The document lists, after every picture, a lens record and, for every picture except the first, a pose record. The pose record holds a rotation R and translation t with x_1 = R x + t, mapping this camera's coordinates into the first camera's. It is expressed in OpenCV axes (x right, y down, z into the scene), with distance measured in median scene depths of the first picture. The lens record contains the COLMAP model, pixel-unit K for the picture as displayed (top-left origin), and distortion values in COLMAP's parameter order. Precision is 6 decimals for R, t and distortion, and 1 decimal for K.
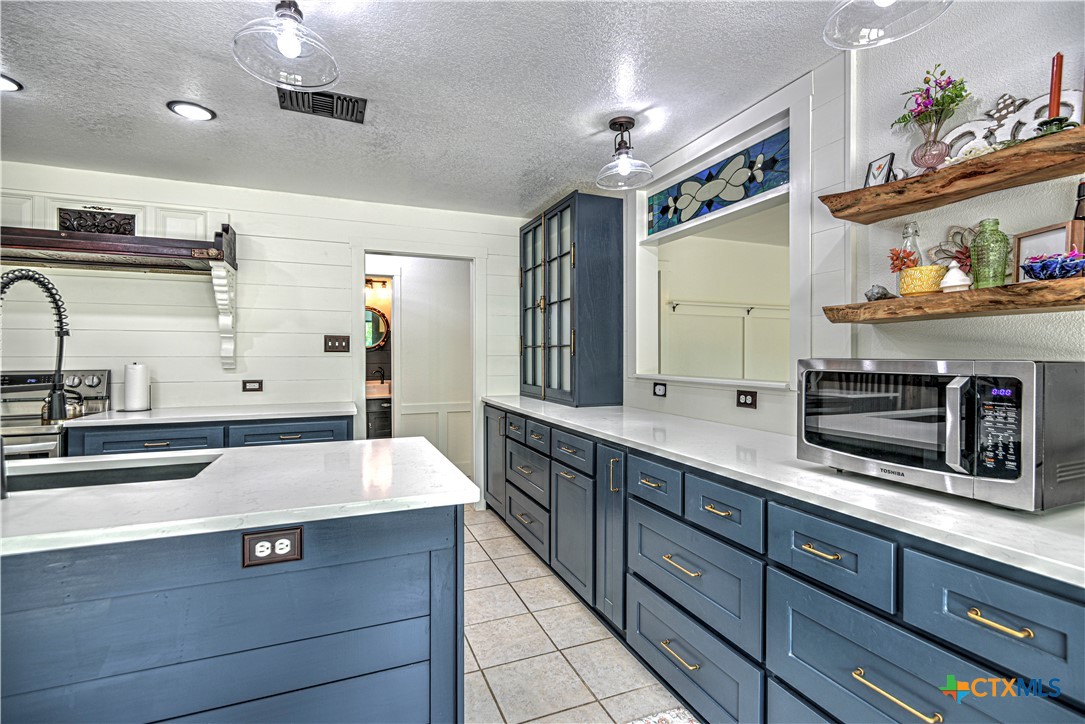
lens RADIAL K [[502.2, 0, 536.2], [0, 502.2, 358.5], [0, 0, 1]] dist [0.003063, -0.002525]
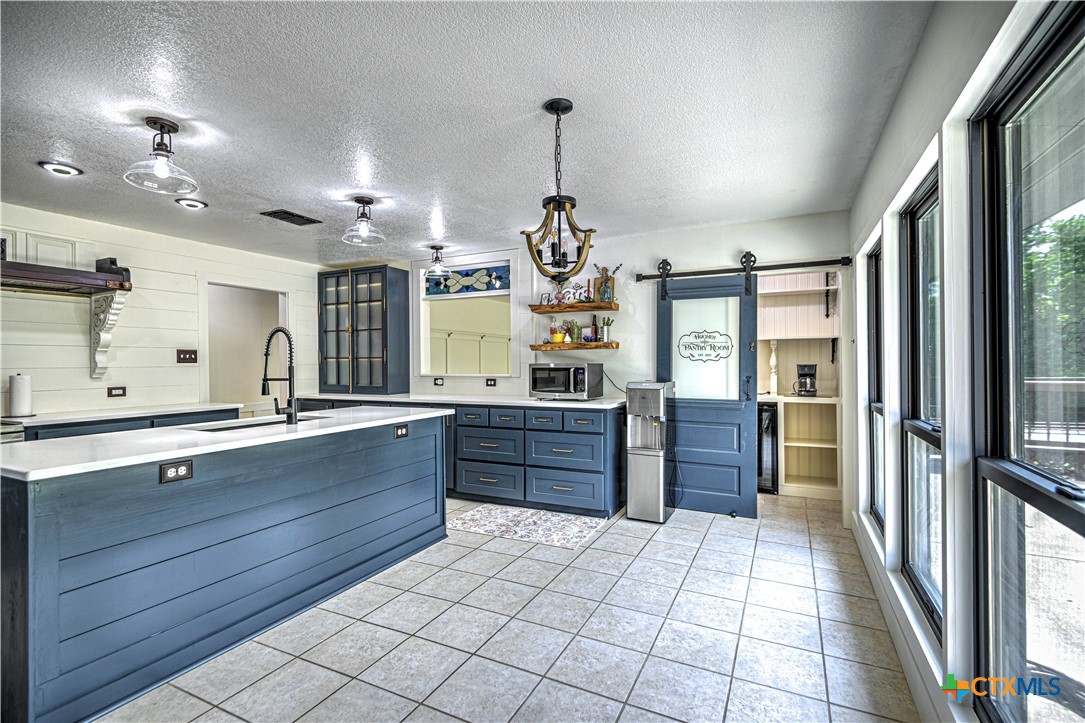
lens RADIAL K [[502.2, 0, 542.9], [0, 502.2, 359.9], [0, 0, 1]] dist [0.003063, -0.002525]
pose [[0.748657, -0.003907, 0.662946, -0.741910], [0.012777, 0.999882, -0.008536, 0.002570], [-0.662834, 0.014862, 0.748619, -0.683018]]
